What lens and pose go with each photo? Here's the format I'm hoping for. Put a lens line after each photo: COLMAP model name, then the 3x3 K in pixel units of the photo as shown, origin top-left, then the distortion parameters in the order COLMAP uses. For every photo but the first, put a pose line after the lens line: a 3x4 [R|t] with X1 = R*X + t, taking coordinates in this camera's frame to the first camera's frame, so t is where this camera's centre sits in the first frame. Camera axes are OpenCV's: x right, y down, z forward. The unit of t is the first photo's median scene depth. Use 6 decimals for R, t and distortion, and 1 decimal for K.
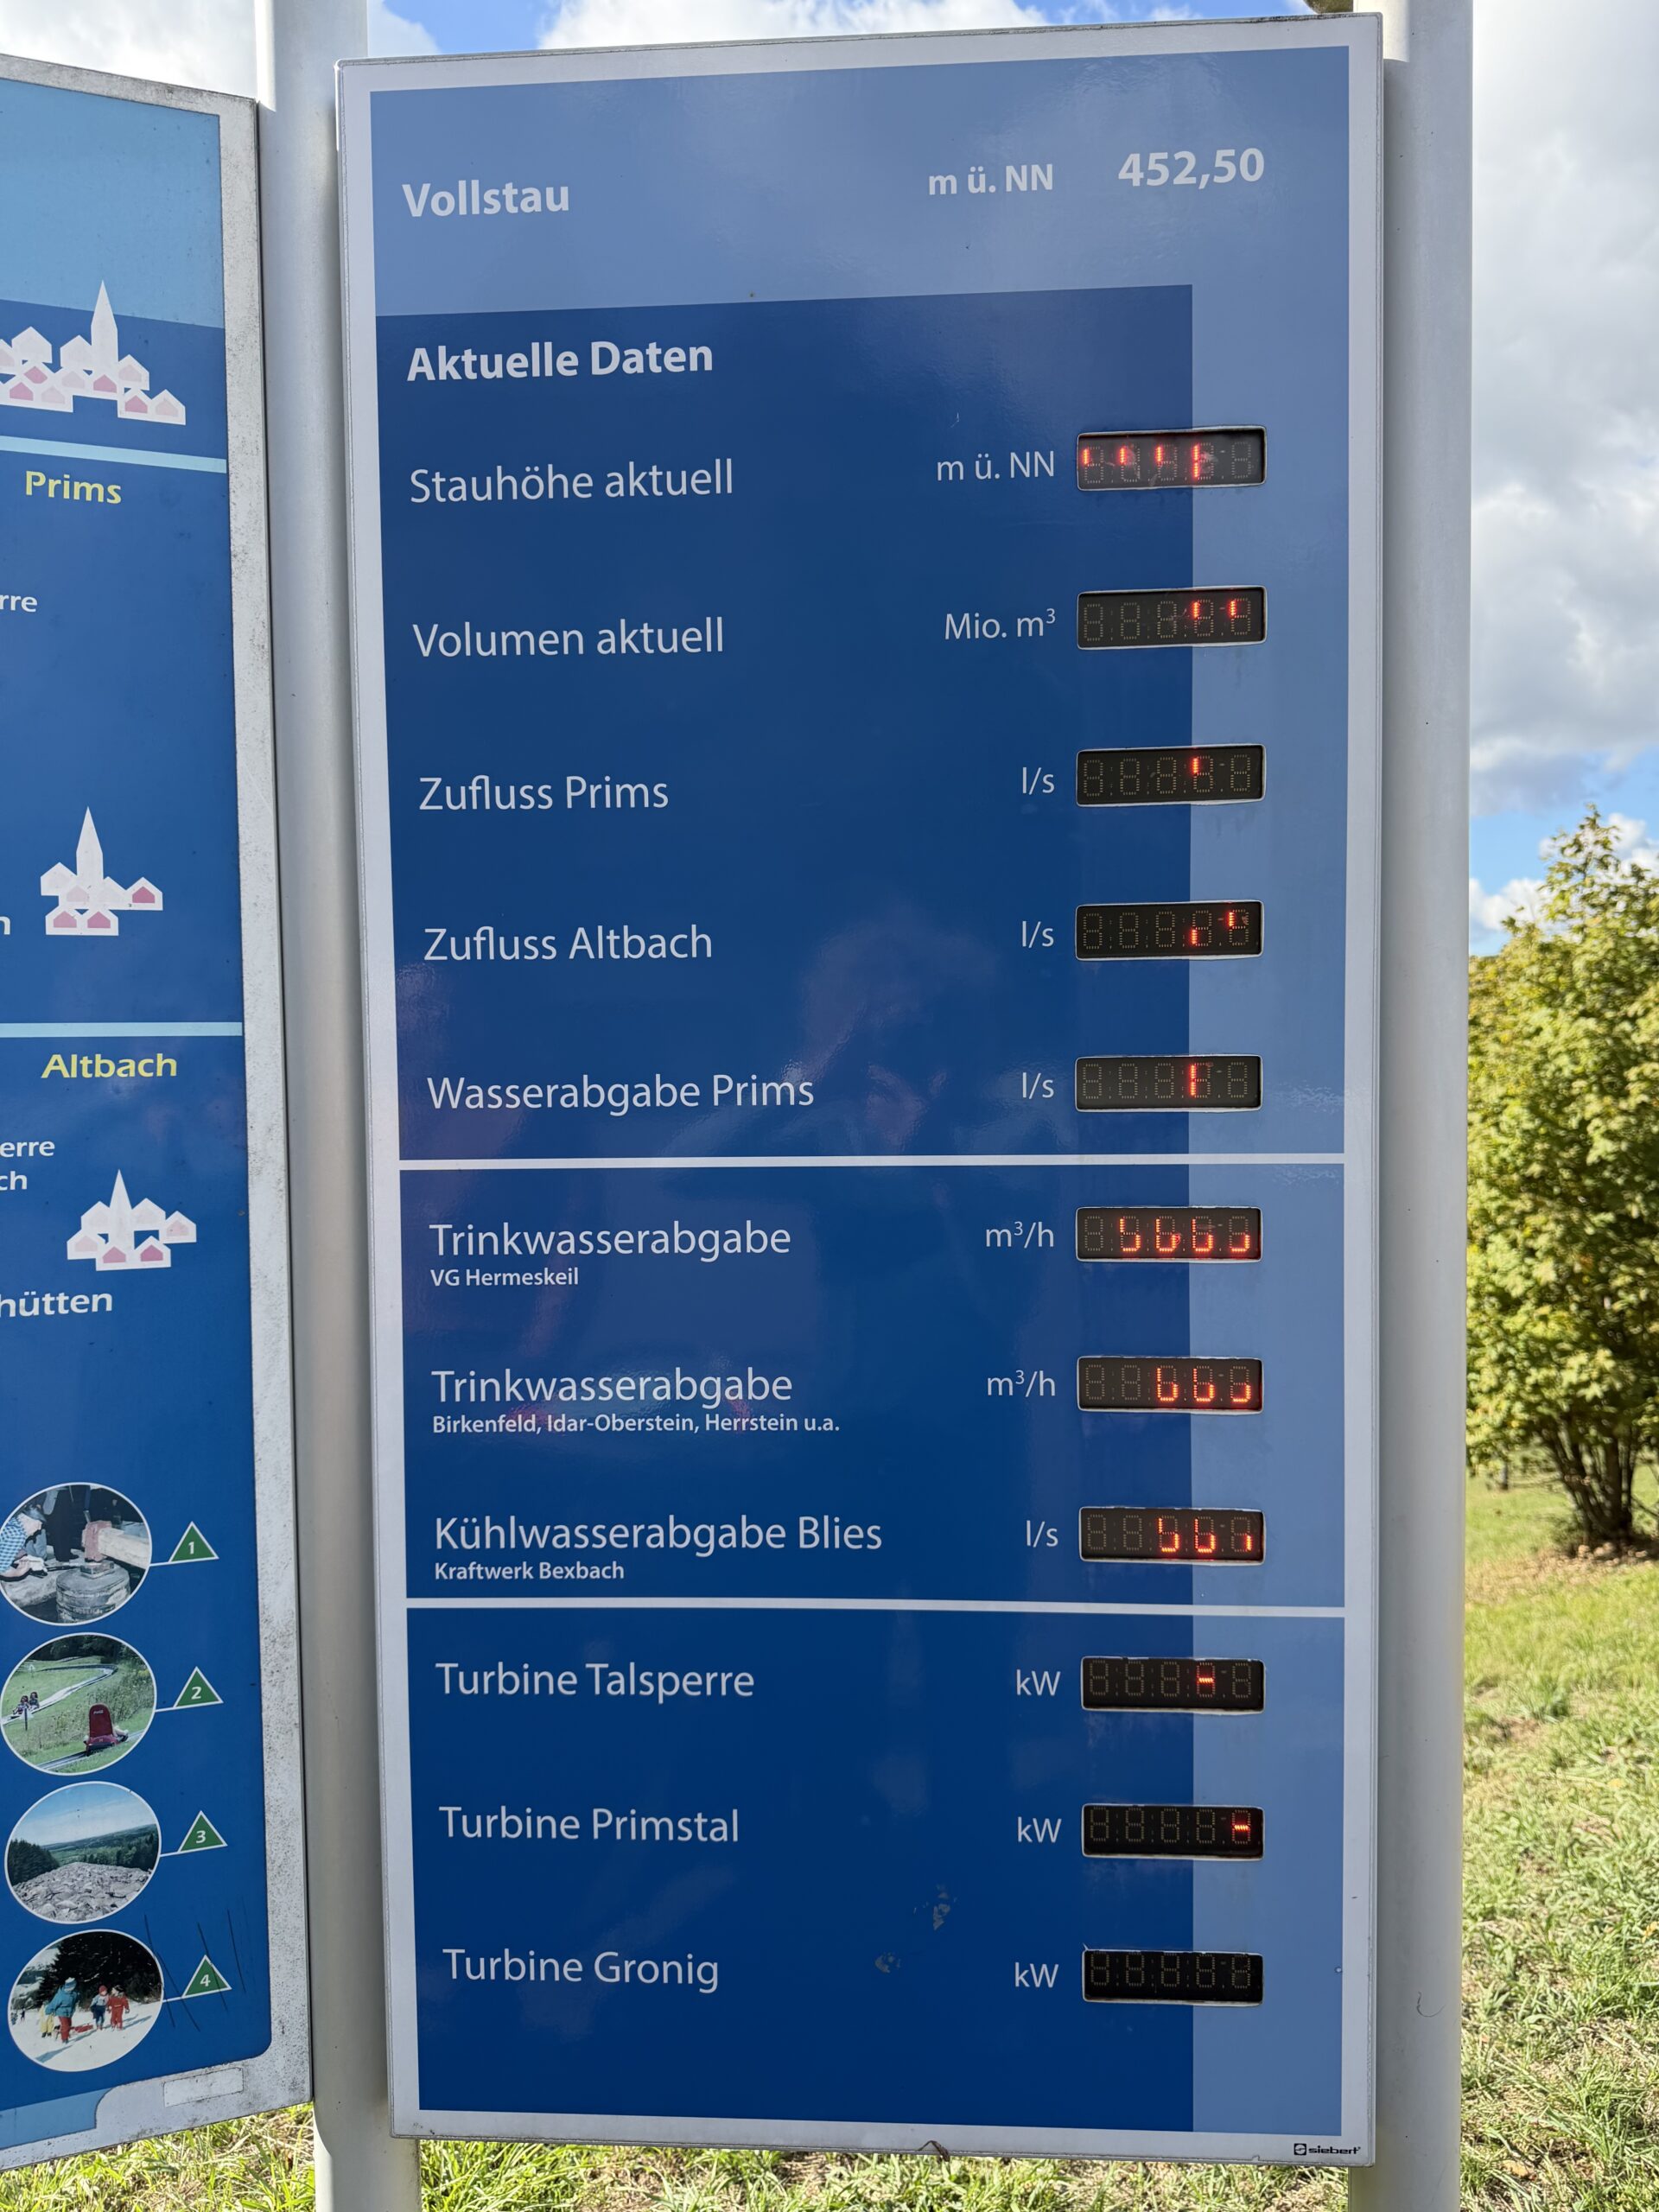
lens RADIAL K [[1585.5, 0, 829.1], [0, 1585.5, 1106.6], [0, 0, 1]] dist [0.008456, -0.010039]
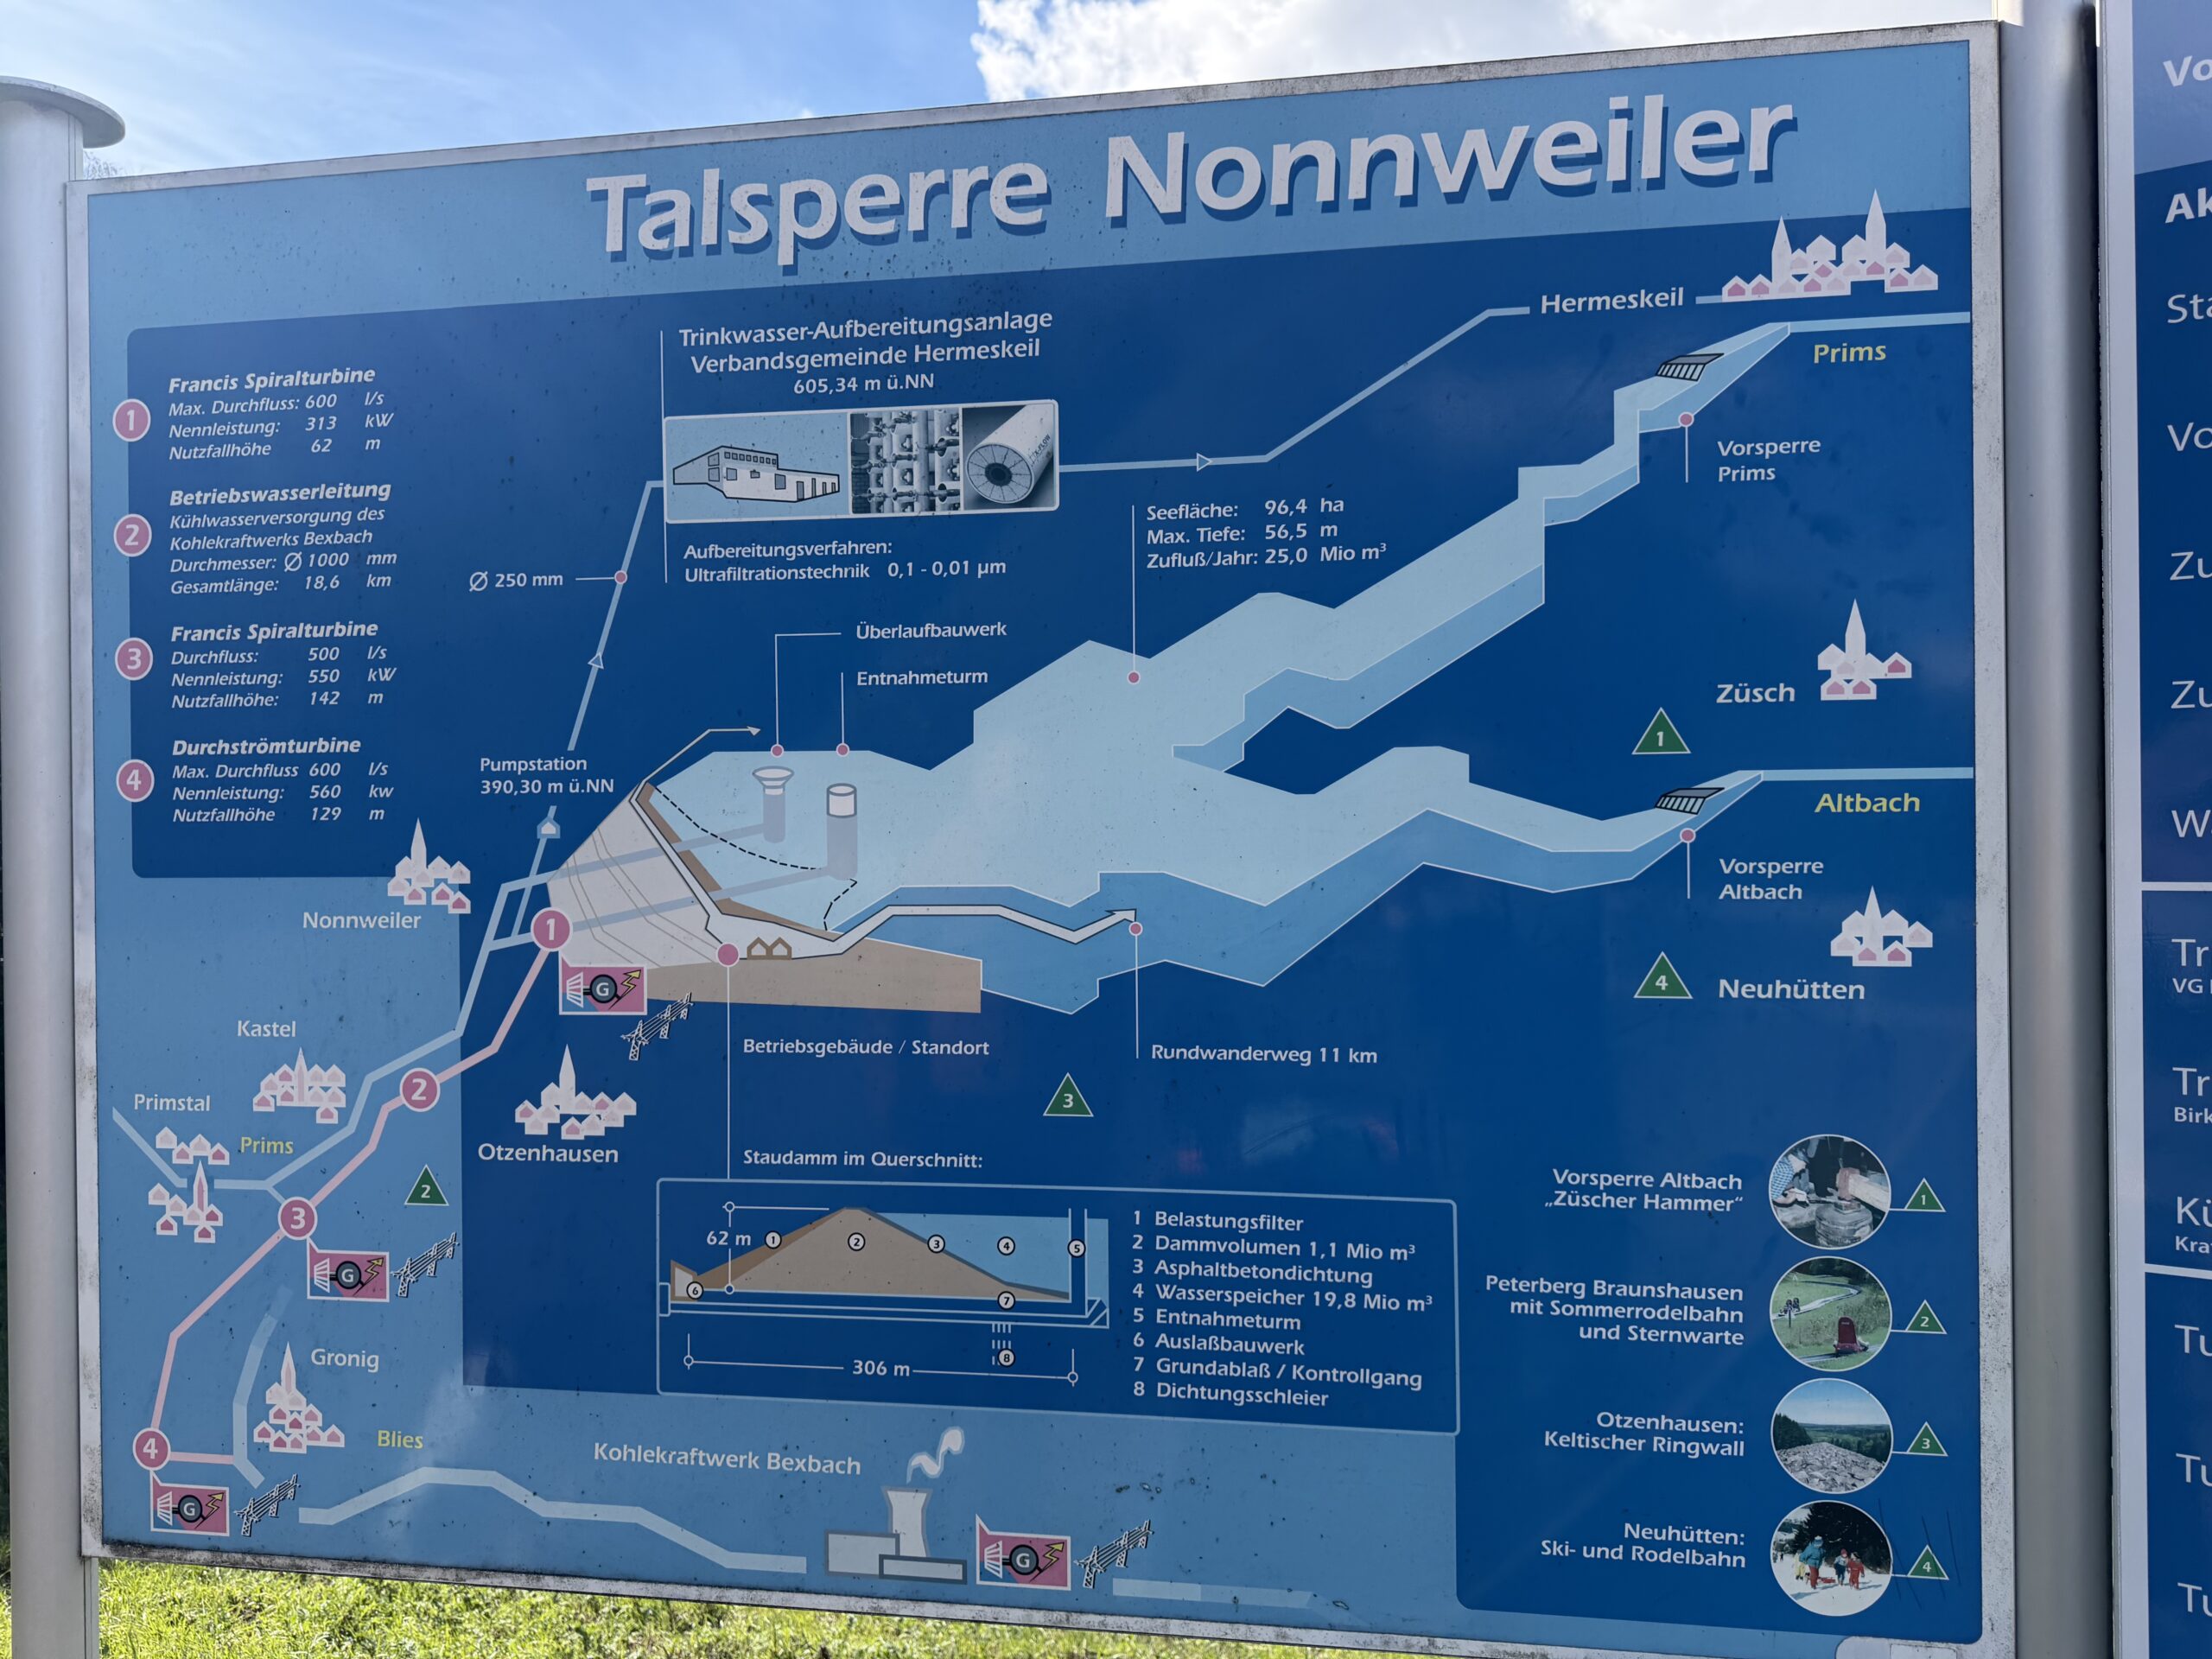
lens RADIAL K [[1585.5, 0, 1108.7], [0, 1585.5, 829.7], [0, 0, 1]] dist [0.008456, -0.010039]
pose [[0.874069, 0.001600, -0.485799, -0.364847], [-0.022327, 0.999070, -0.036881, 0.054878], [0.485288, 0.043083, 0.873292, -0.384205]]
